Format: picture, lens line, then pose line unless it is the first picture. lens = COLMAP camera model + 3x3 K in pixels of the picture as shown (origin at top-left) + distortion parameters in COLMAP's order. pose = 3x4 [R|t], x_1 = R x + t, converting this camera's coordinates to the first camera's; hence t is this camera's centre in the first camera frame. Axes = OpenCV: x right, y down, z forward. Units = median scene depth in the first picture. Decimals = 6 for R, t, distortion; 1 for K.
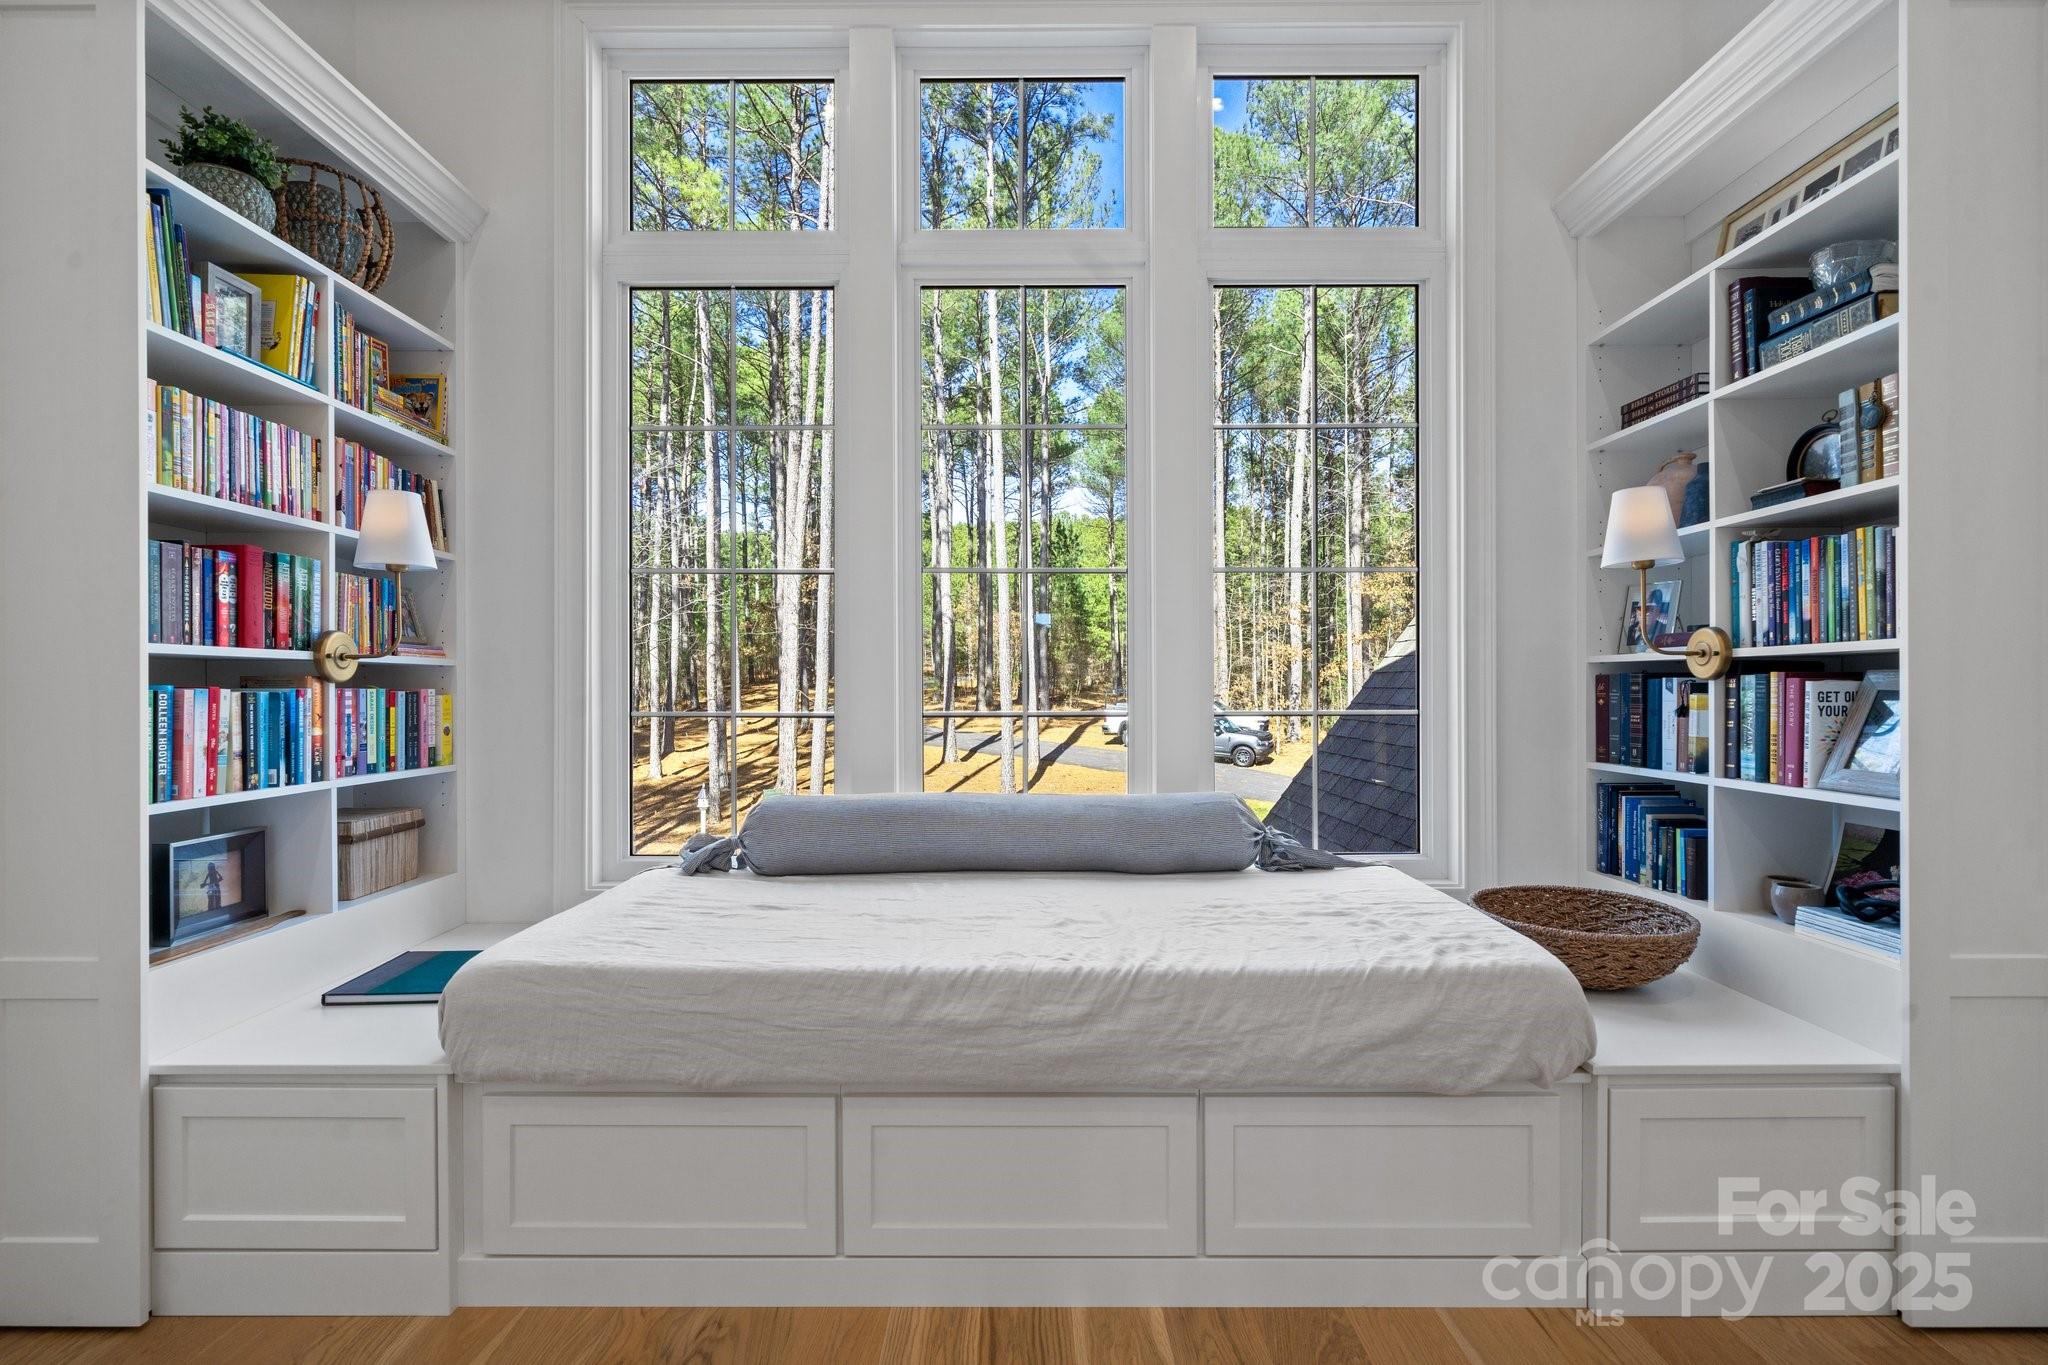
lens RADIAL K [[960.1, 0, 1024.0], [0, 960.1, 682.5], [0, 0, 1]] dist [0.004060, -0.000026]
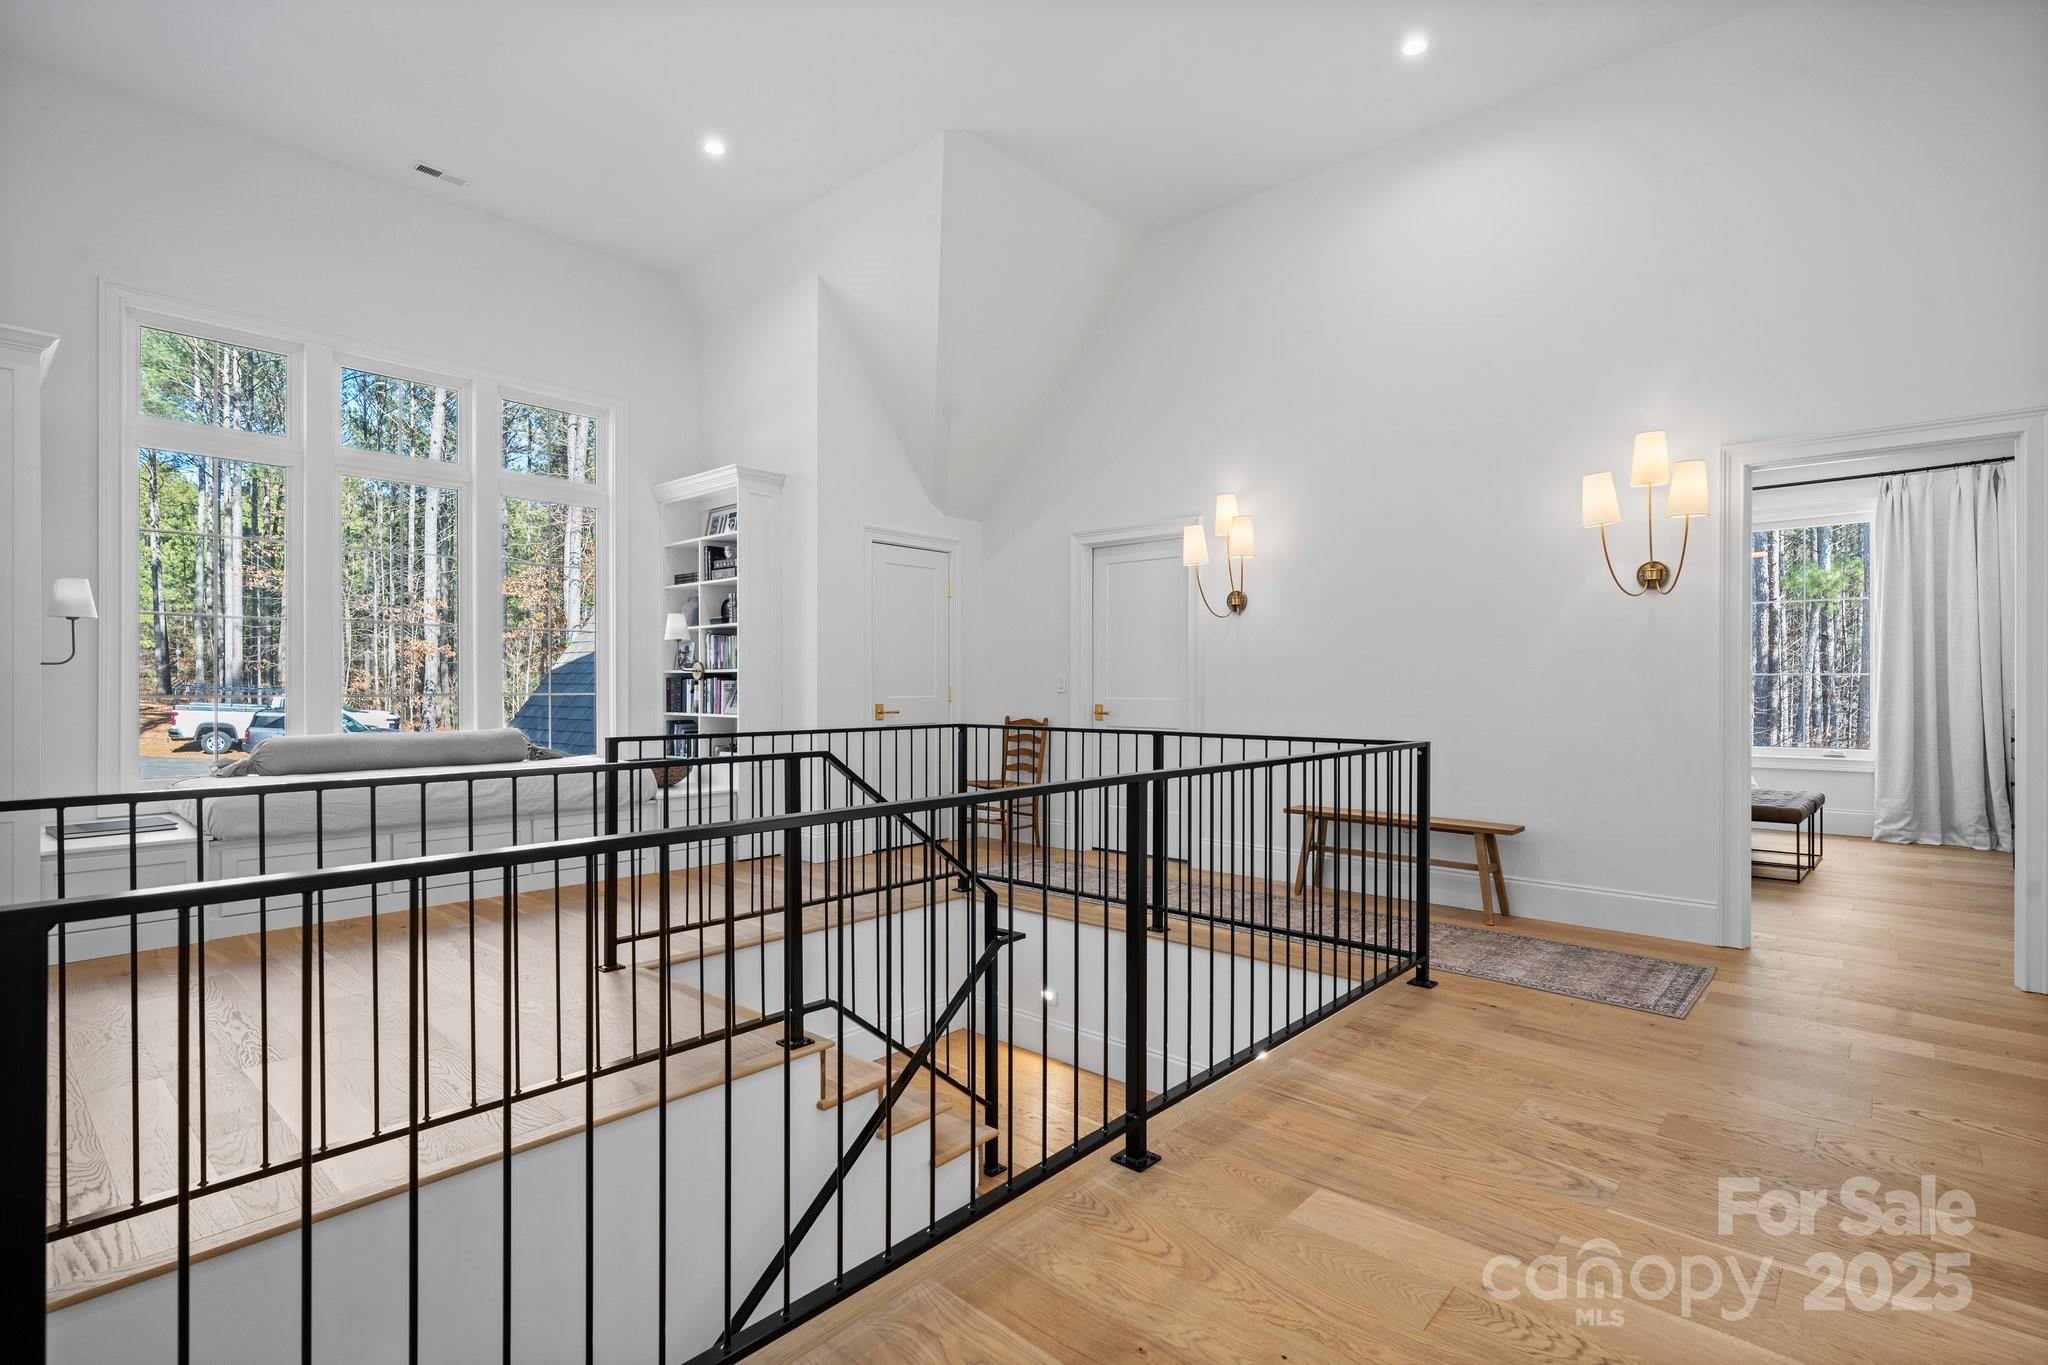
lens RADIAL K [[960.1, 0, 1024.0], [0, 960.1, 682.5], [0, 0, 1]] dist [0.004060, -0.000026]
pose [[0.663284, 0.001463, 0.748366, -0.812455], [-0.004112, 0.999990, 0.001690, -0.004348], [-0.748356, -0.004198, 0.663284, -1.667991]]
